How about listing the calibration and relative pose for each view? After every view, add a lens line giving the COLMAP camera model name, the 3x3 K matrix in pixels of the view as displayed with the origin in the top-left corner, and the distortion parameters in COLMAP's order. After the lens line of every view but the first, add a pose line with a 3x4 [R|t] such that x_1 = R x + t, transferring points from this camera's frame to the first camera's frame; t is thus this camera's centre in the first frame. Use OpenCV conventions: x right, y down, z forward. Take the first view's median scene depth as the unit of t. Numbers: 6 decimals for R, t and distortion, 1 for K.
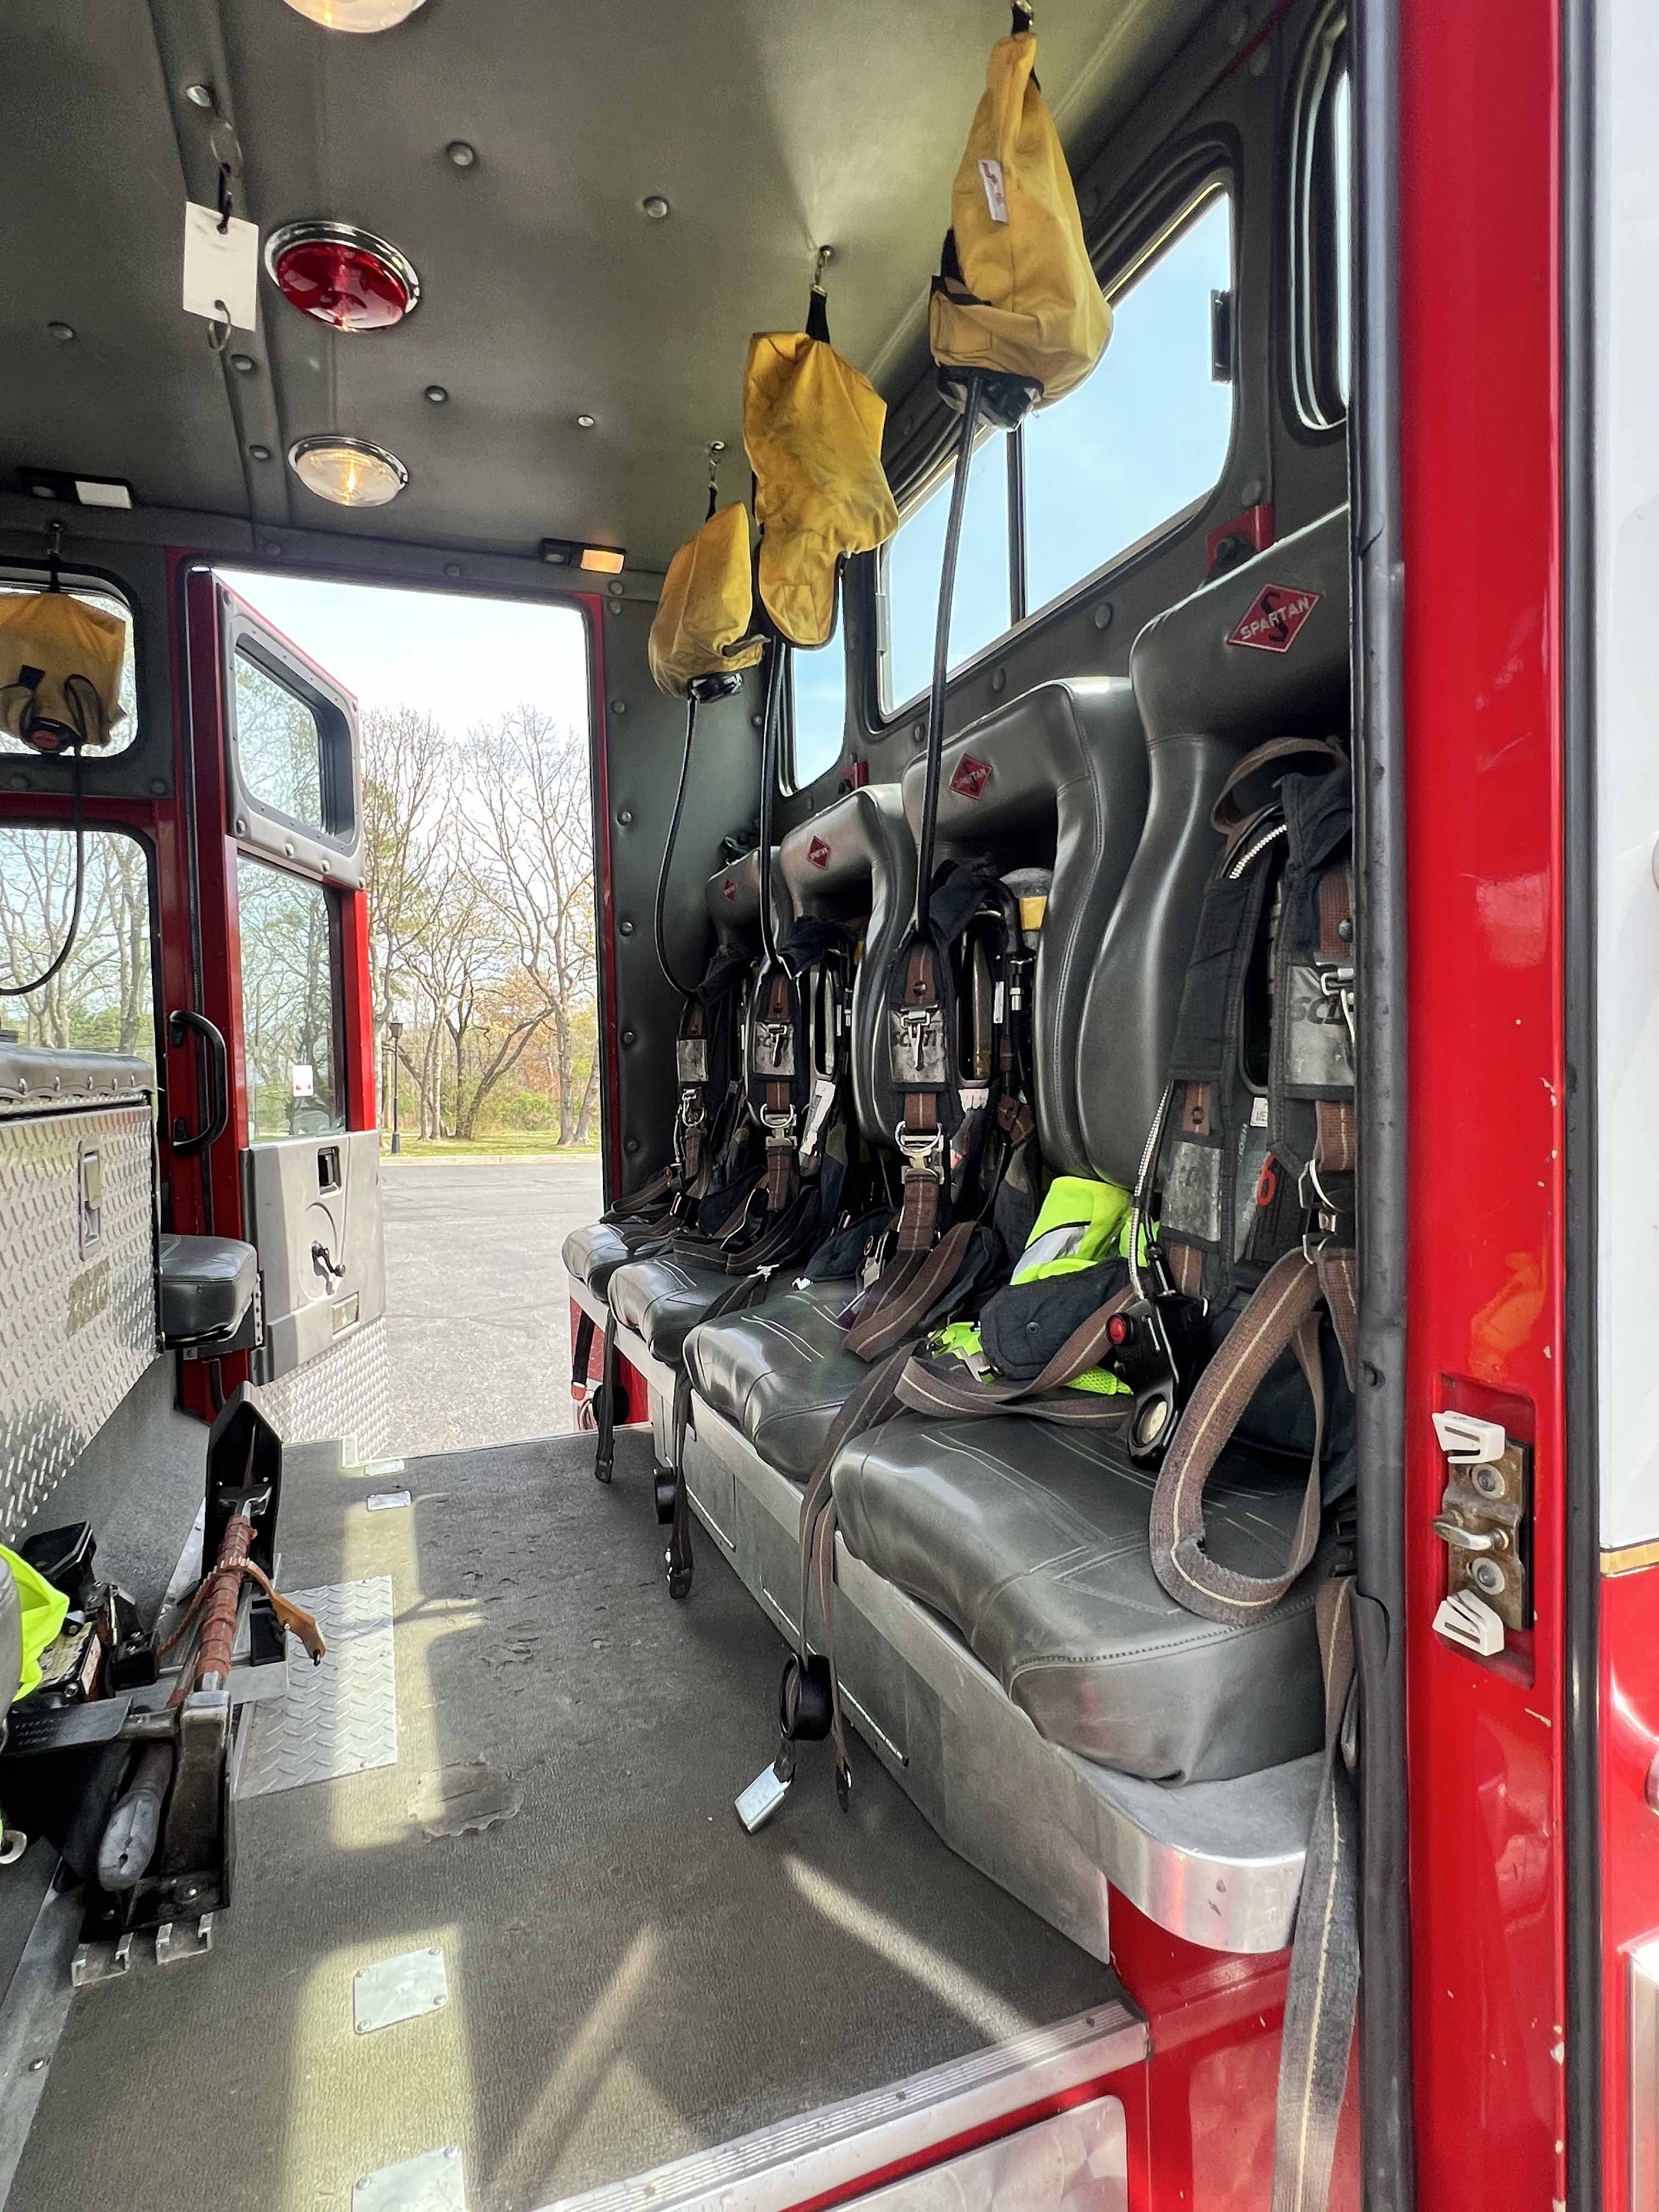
lens RADIAL K [[1182.3, 0, 829.5], [0, 1182.3, 1106.0], [0, 0, 1]] dist [-0.005068, 0.001015]
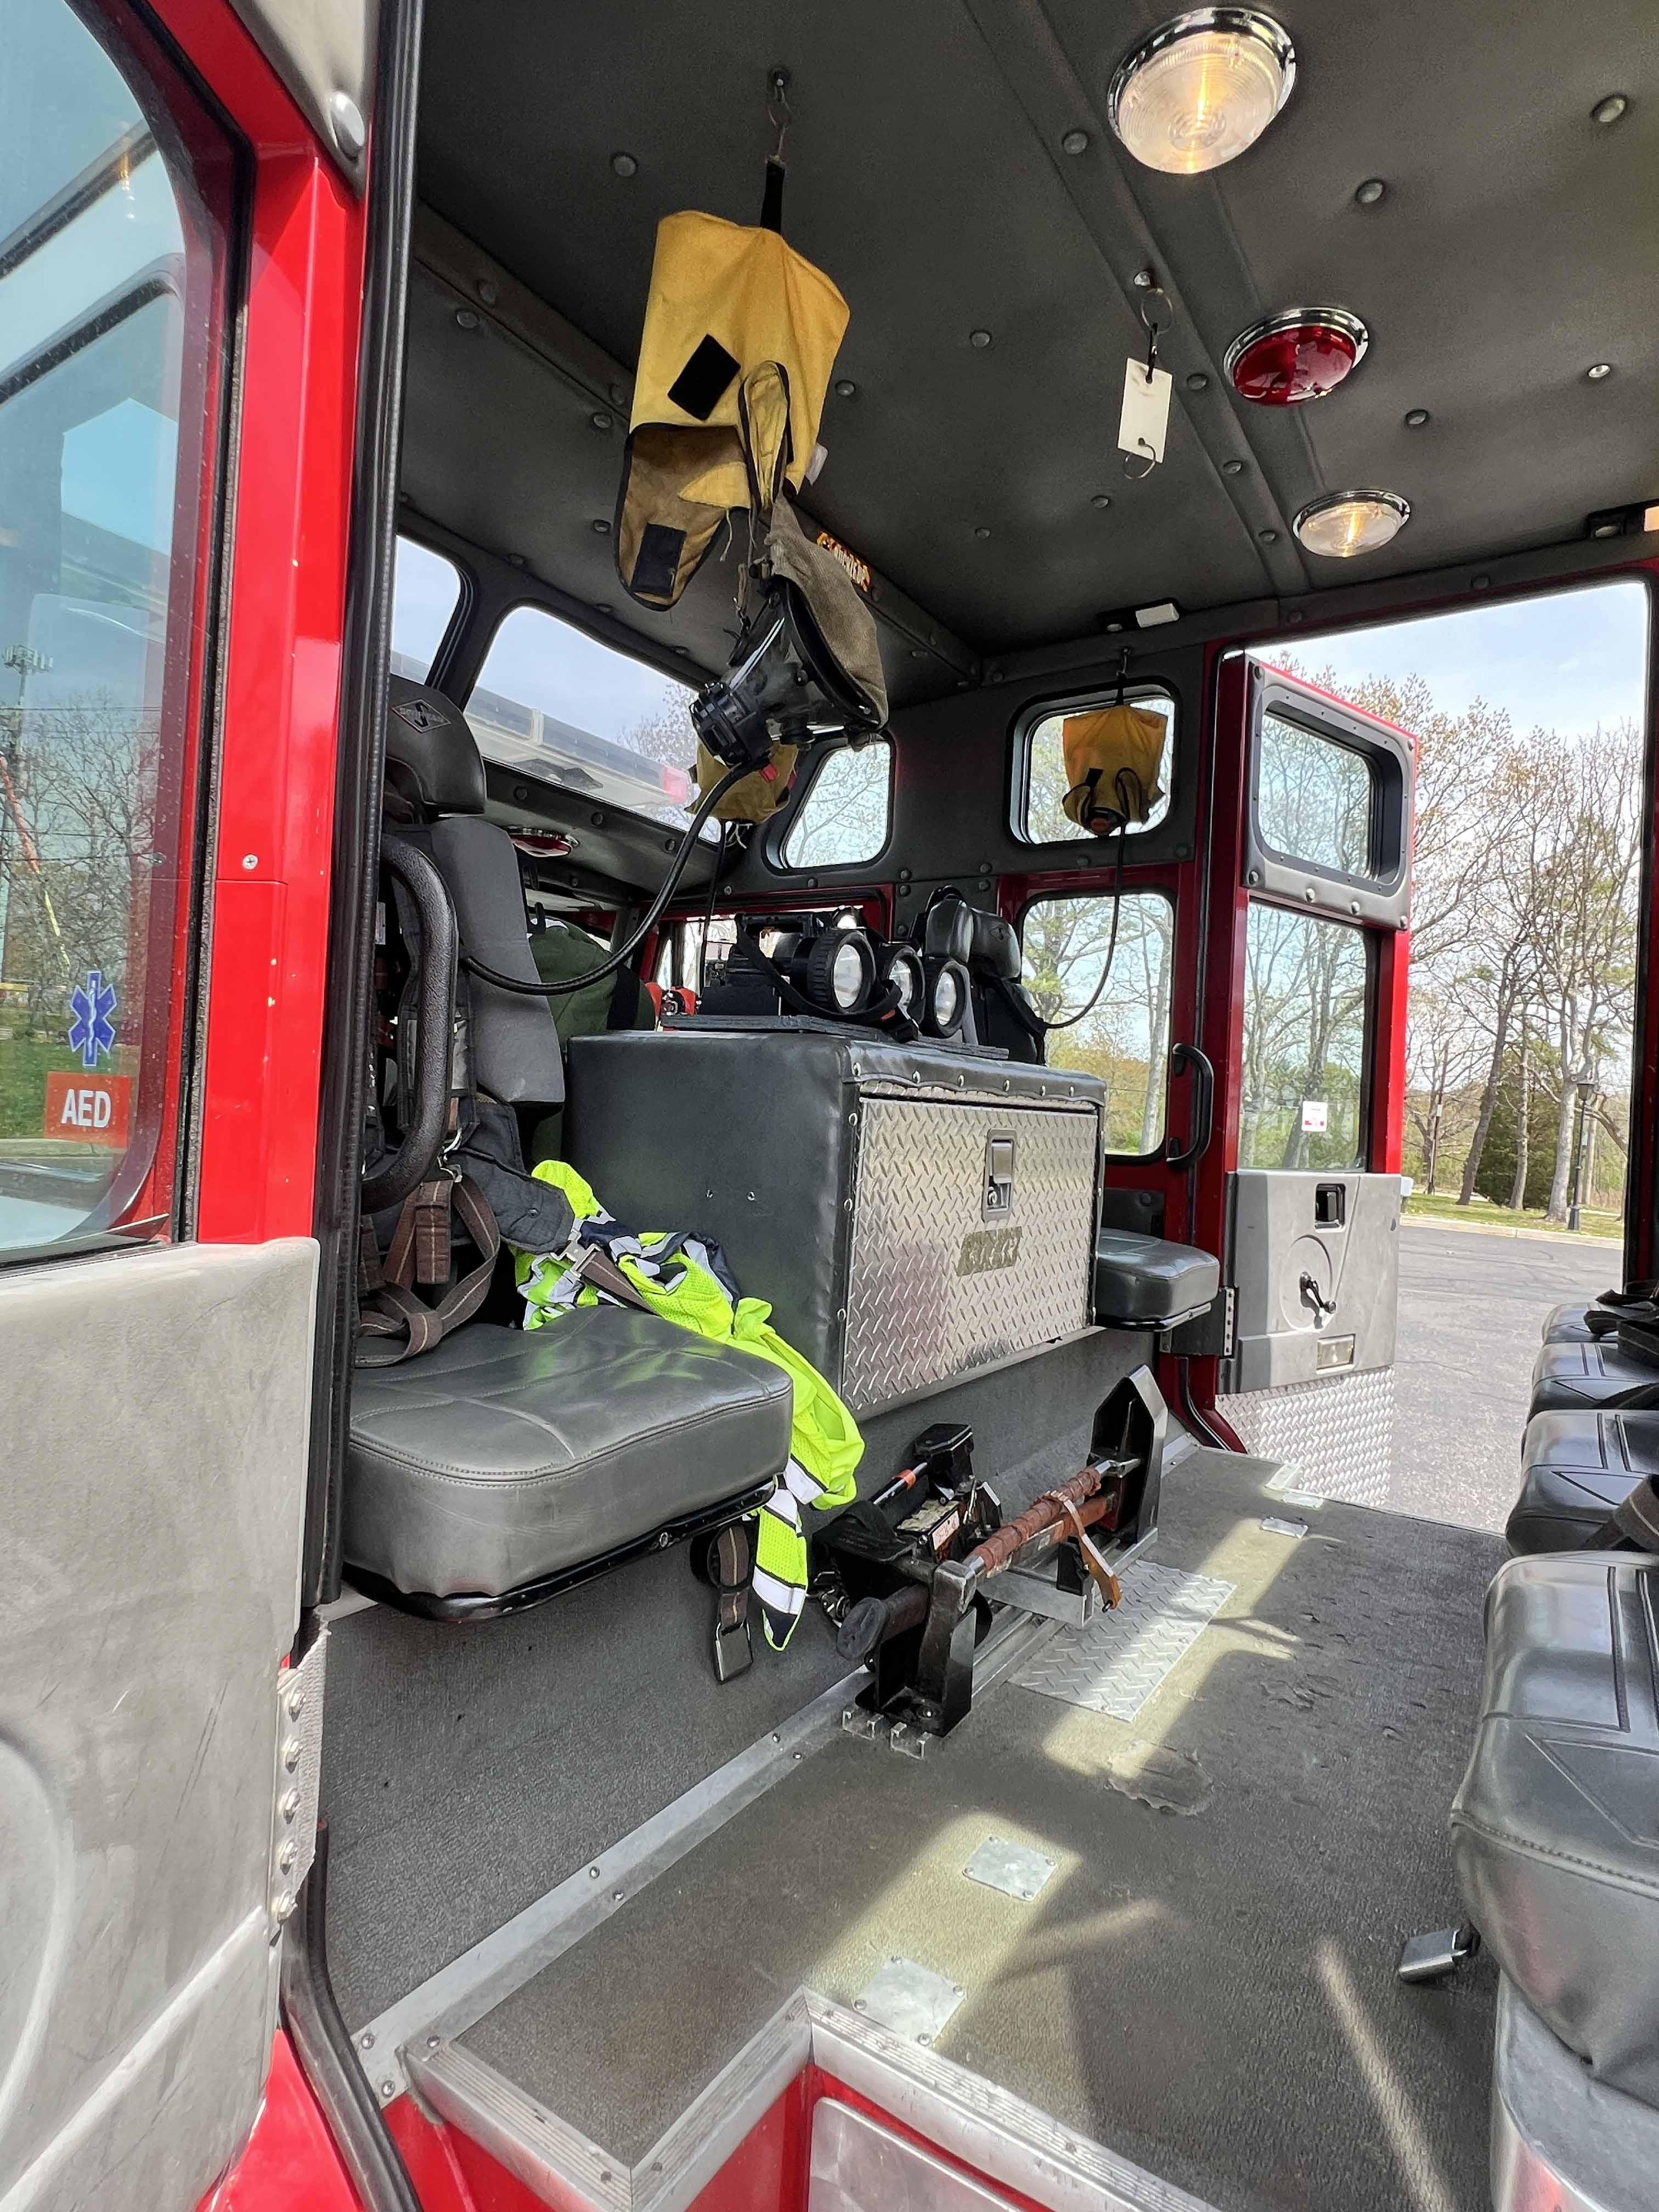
lens RADIAL K [[1222.2, 0, 829.5], [0, 1222.2, 1106.0], [0, 0, 1]] dist [-0.010459, 0.001076]
pose [[0.548743, 0.041677, -0.834952, 0.259214], [-0.091388, 0.995762, -0.010357, 0.023412], [0.830981, 0.081988, 0.550226, 0.078211]]
